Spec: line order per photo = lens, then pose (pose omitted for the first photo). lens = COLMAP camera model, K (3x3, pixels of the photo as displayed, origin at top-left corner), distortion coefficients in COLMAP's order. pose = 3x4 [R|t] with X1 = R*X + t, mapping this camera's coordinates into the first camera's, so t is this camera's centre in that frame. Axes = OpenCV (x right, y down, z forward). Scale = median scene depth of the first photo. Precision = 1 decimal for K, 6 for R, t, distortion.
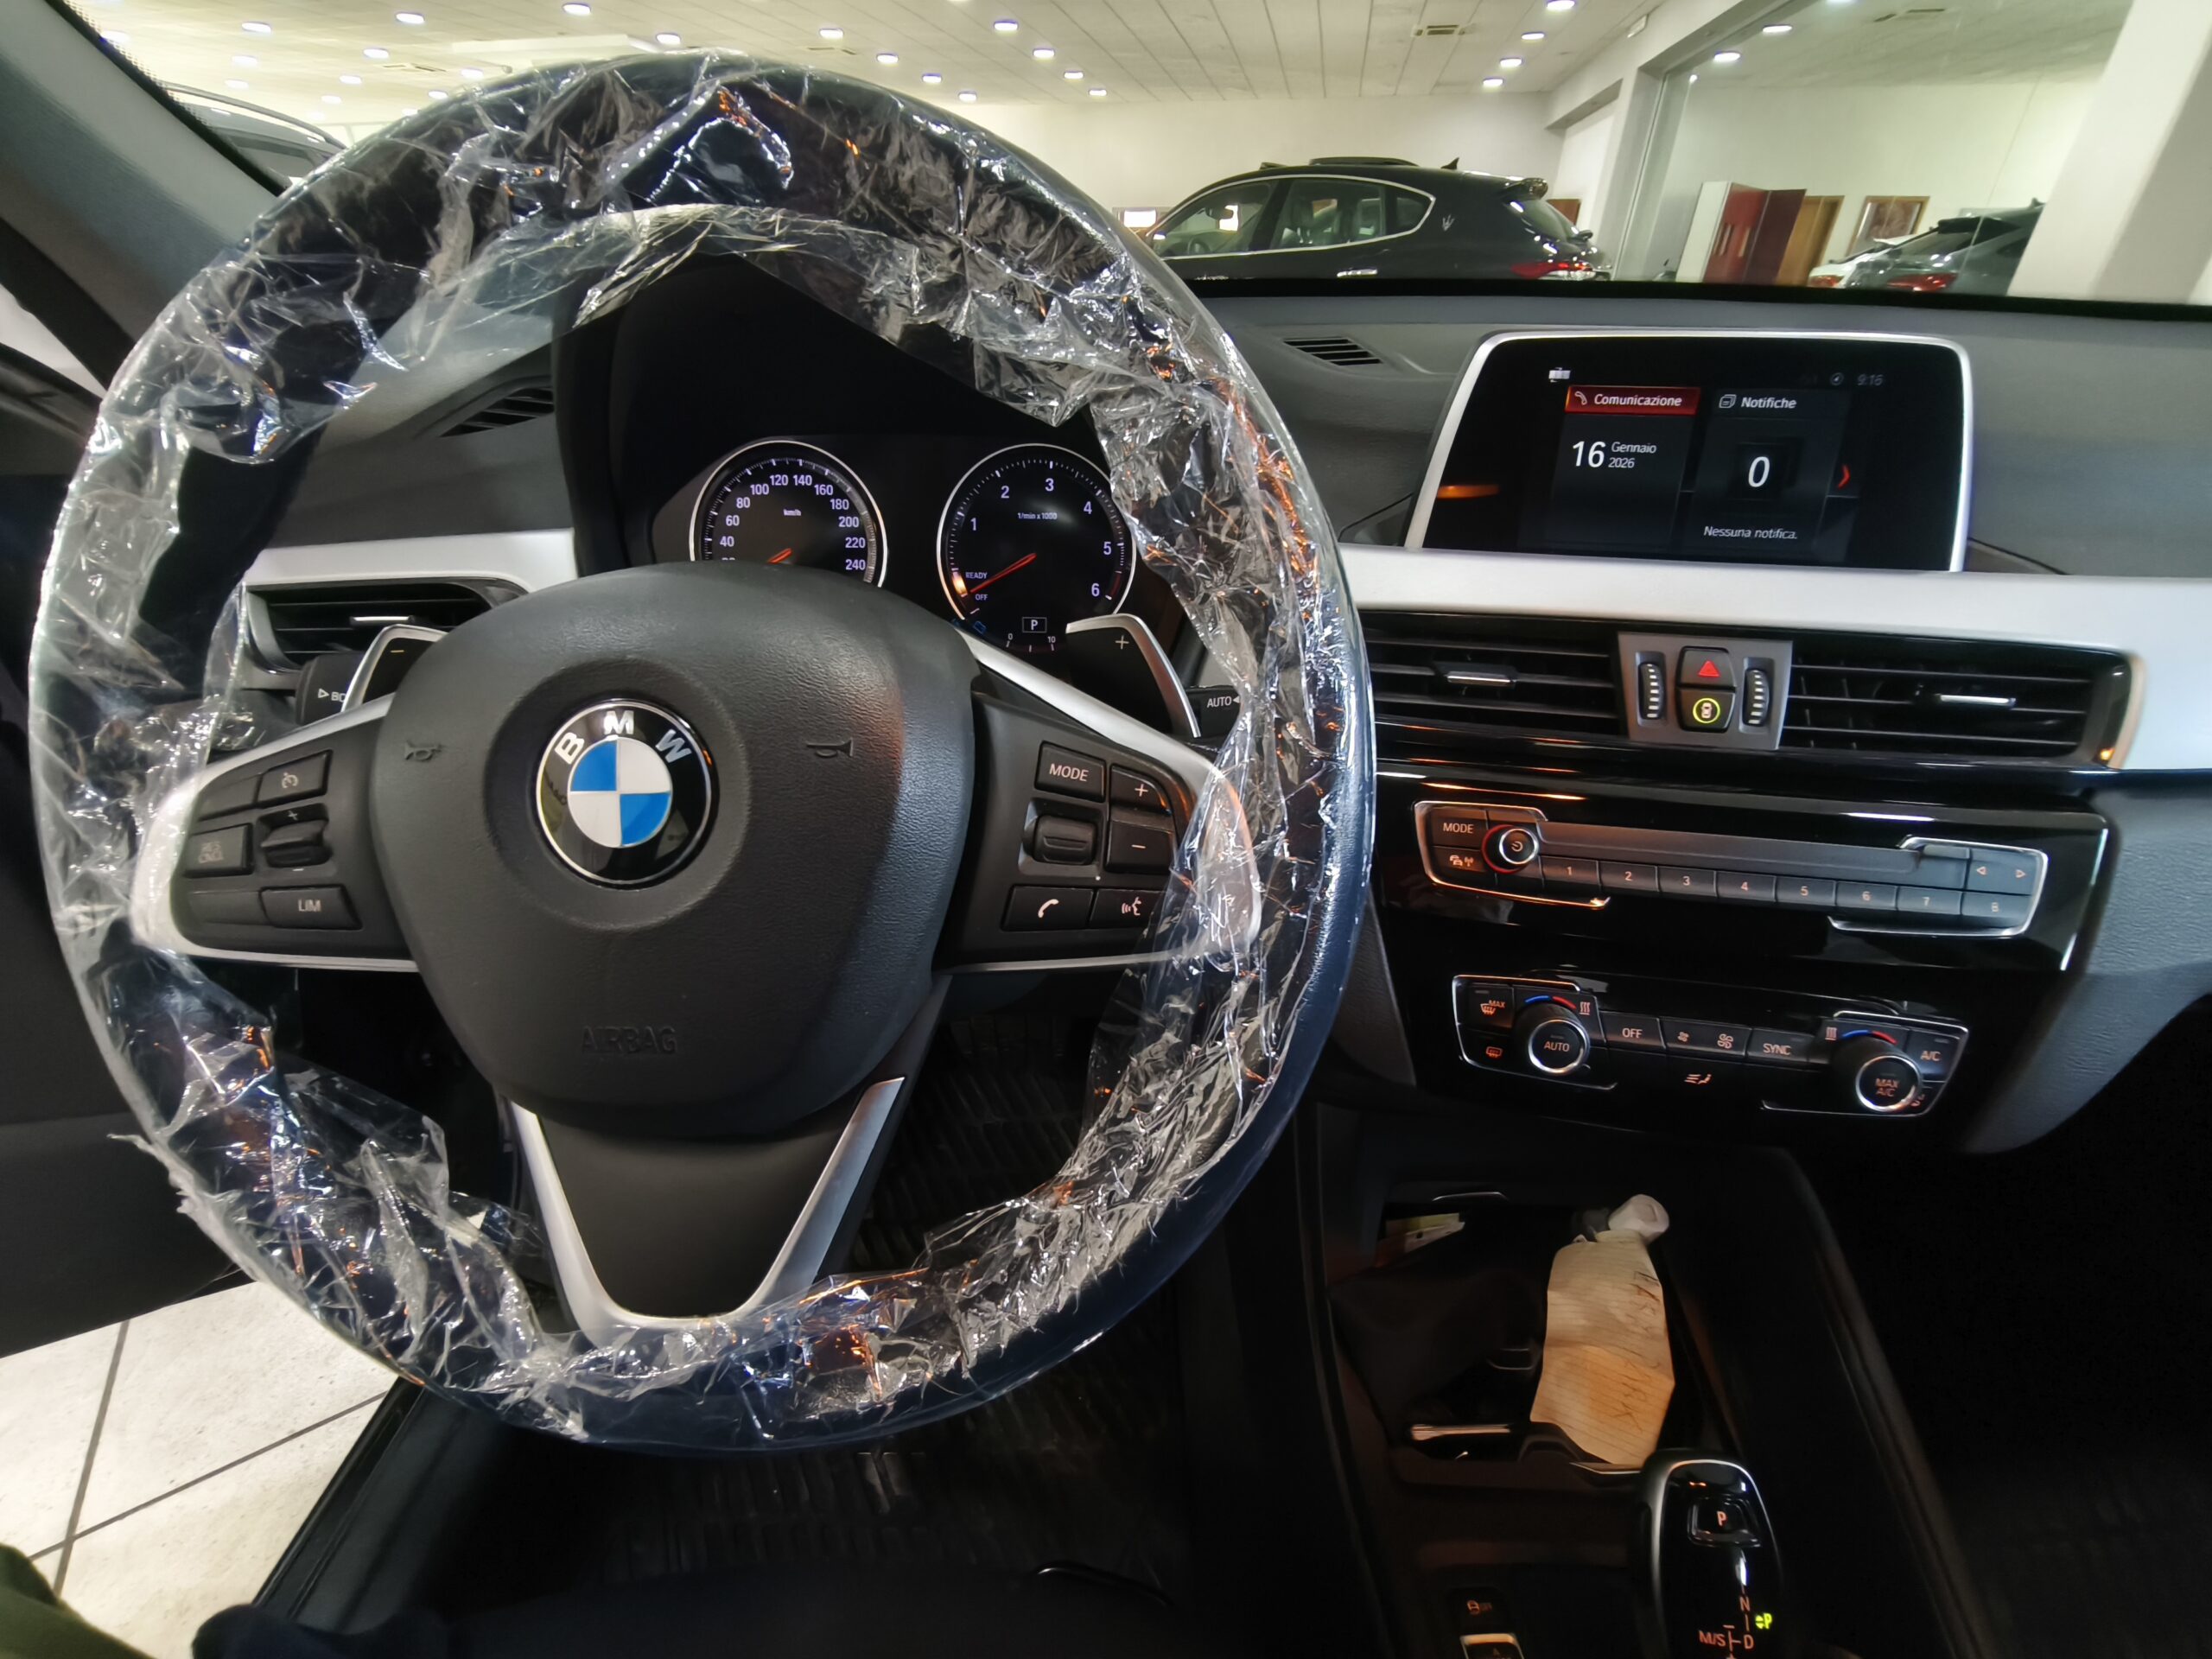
lens RADIAL K [[918.4, 0, 1110.5], [0, 918.4, 827.4], [0, 0, 1]] dist [-0.004745, 0.000255]
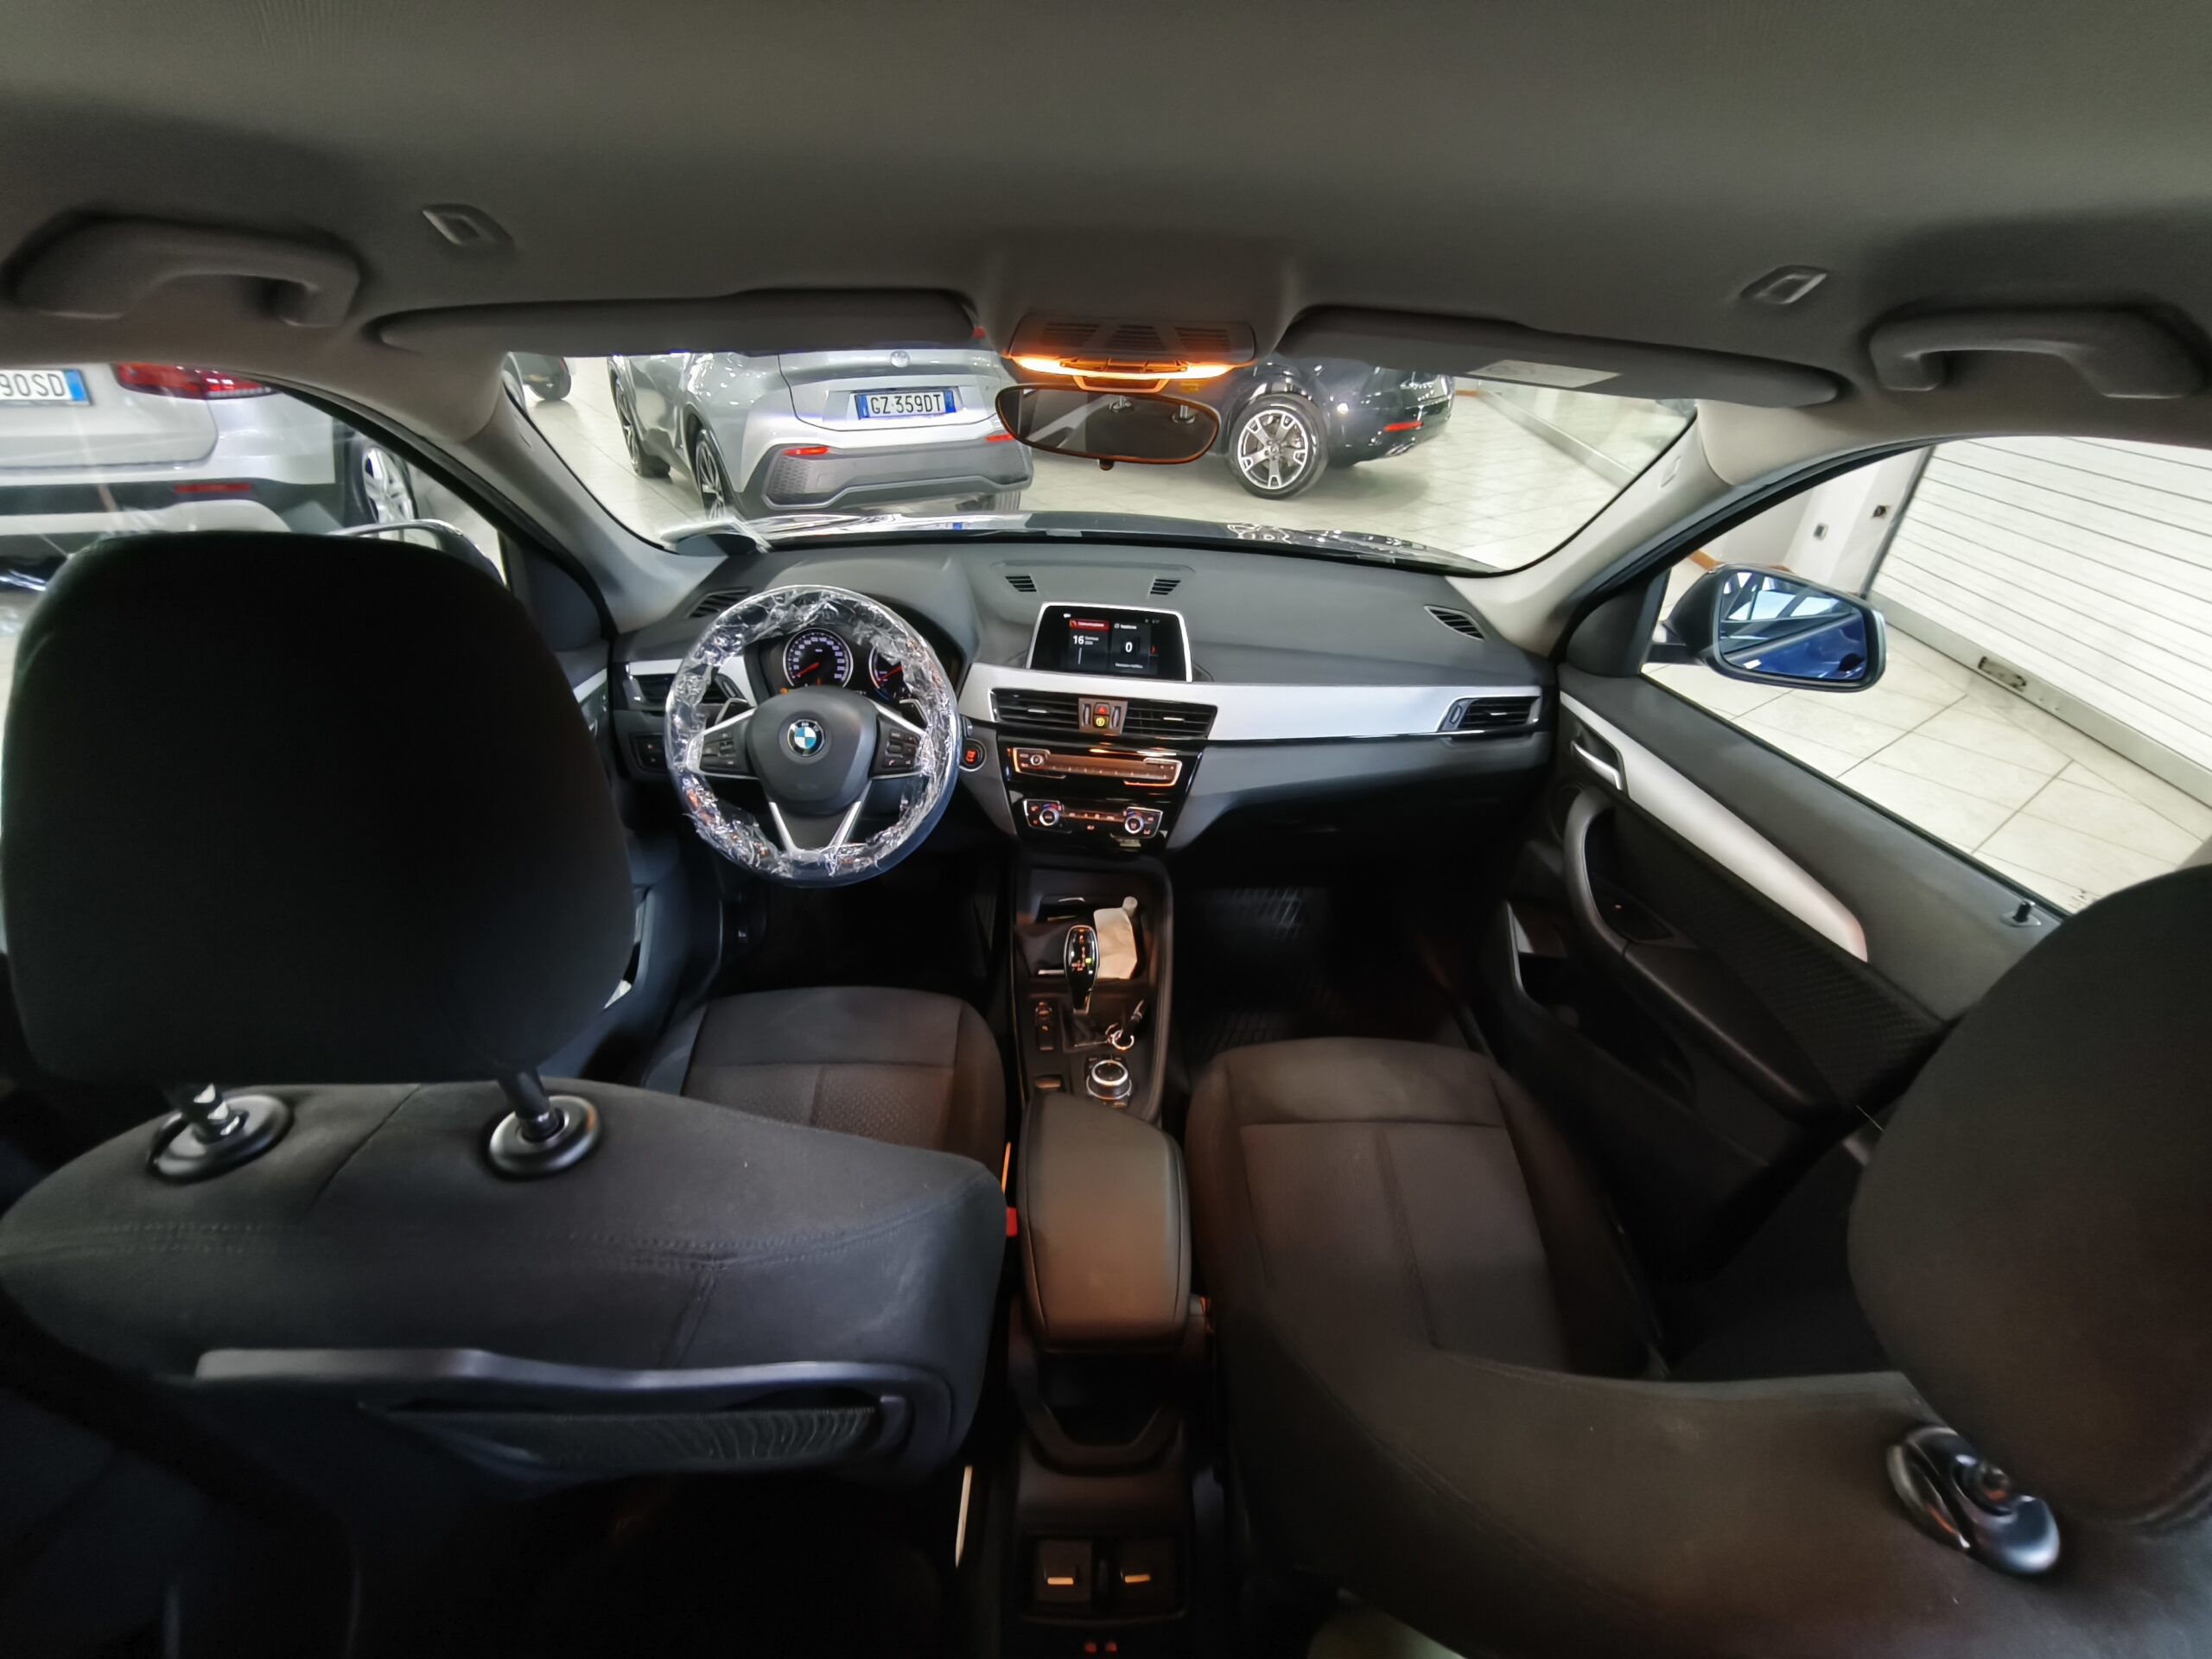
lens RADIAL K [[918.4, 0, 1110.5], [0, 918.4, 827.4], [0, 0, 1]] dist [-0.004745, 0.000255]
pose [[0.998046, 0.000178, 0.062489, 0.504474], [-0.000437, 0.999991, 0.004129, 0.263174], [-0.062488, -0.004149, 0.998037, -2.522070]]
